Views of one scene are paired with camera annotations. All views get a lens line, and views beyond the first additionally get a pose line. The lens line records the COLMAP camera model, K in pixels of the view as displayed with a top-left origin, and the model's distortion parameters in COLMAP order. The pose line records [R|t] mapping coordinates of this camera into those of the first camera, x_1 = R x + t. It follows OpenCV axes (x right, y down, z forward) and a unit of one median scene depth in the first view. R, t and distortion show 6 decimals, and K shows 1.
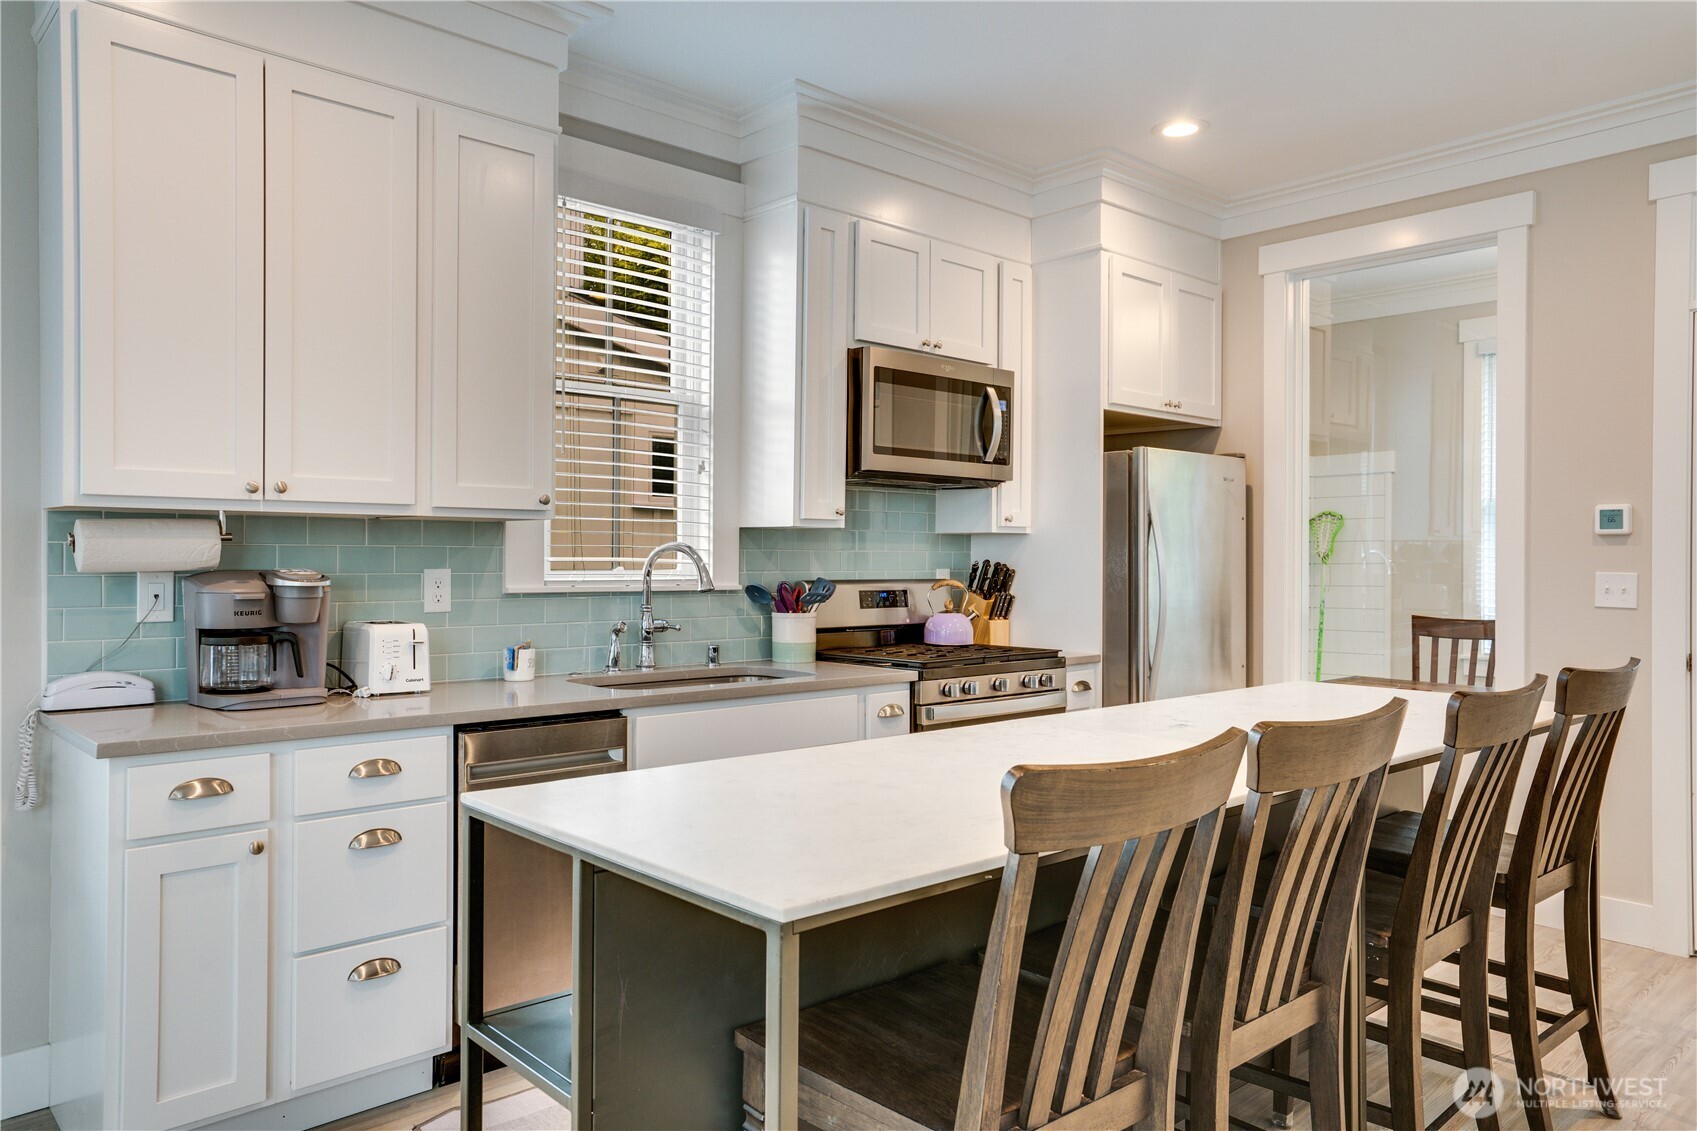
lens RADIAL K [[1136.0, 0, 810.9], [0, 1136.0, 563.2], [0, 0, 1]] dist [-0.008256, -0.002214]
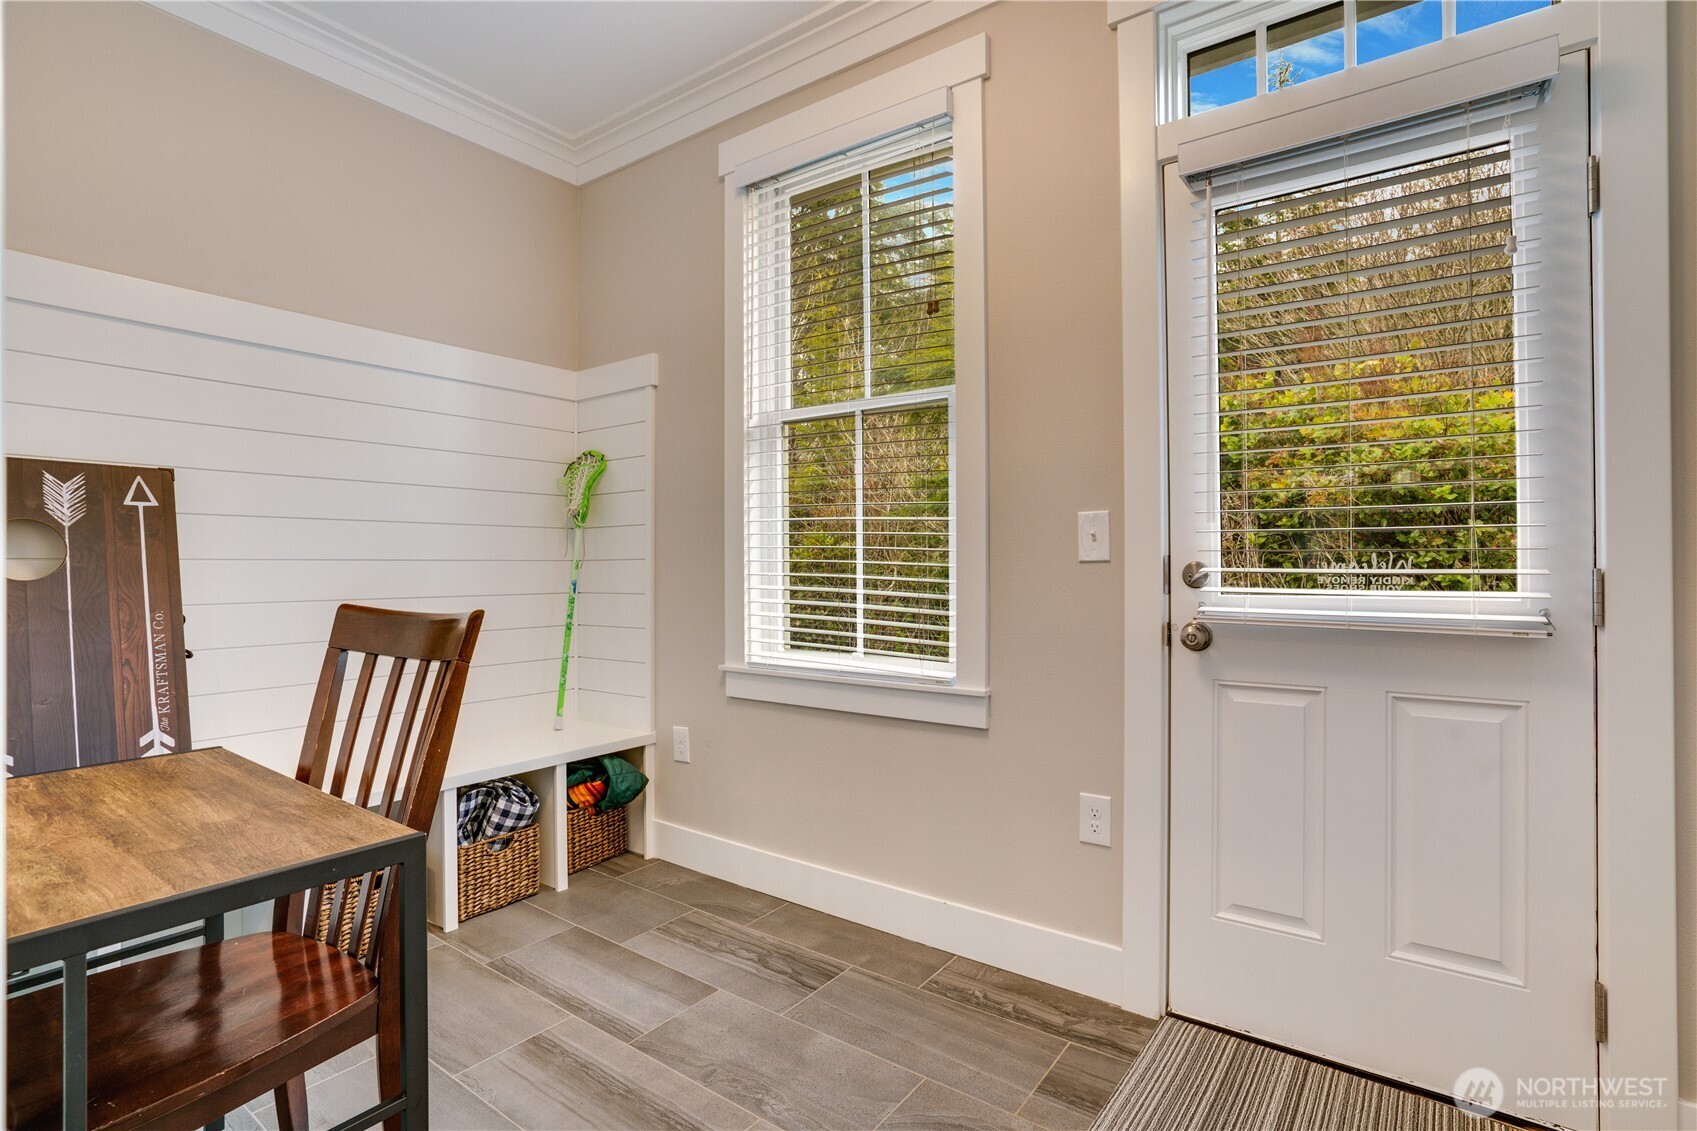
lens RADIAL K [[796.1, 0, 839.0], [0, 796.1, 558.7], [0, 0, 1]] dist [-0.051756, 0.024831]
pose [[0.977909, -0.001381, 0.209025, 0.834157], [0.004504, 0.999885, -0.014465, 0.044308], [-0.208981, 0.015086, 0.977803, 0.852134]]
